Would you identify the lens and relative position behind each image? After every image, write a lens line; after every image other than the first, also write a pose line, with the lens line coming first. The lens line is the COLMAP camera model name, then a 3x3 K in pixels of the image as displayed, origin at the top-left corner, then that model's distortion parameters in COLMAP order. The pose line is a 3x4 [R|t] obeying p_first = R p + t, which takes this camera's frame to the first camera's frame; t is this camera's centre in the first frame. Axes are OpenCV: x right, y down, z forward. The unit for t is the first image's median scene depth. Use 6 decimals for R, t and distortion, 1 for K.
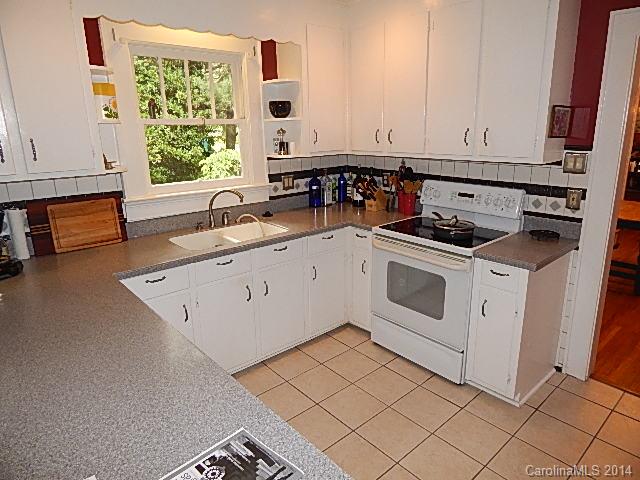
lens RADIAL K [[421.9, 0, 326.6], [0, 421.9, 236.5], [0, 0, 1]] dist [-0.006487, -0.008872]
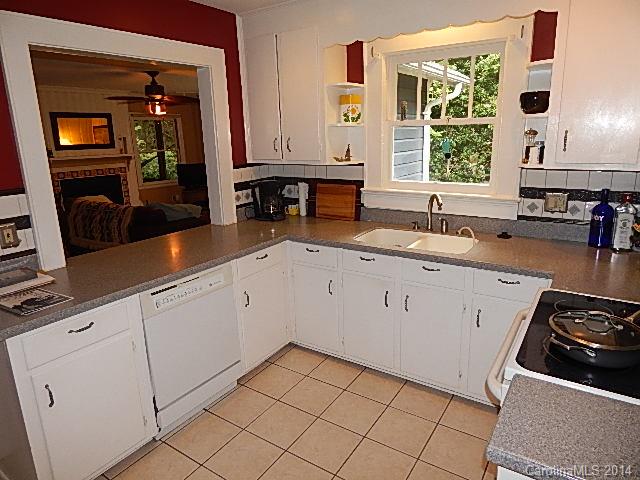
lens RADIAL K [[421.9, 0, 325.9], [0, 421.9, 239.8], [0, 0, 1]] dist [-0.006487, -0.008872]
pose [[0.242750, 0.247319, -0.938033, 0.568499], [-0.224566, 0.955017, 0.193682, -0.131484], [0.943738, 0.163634, 0.287370, 0.475738]]
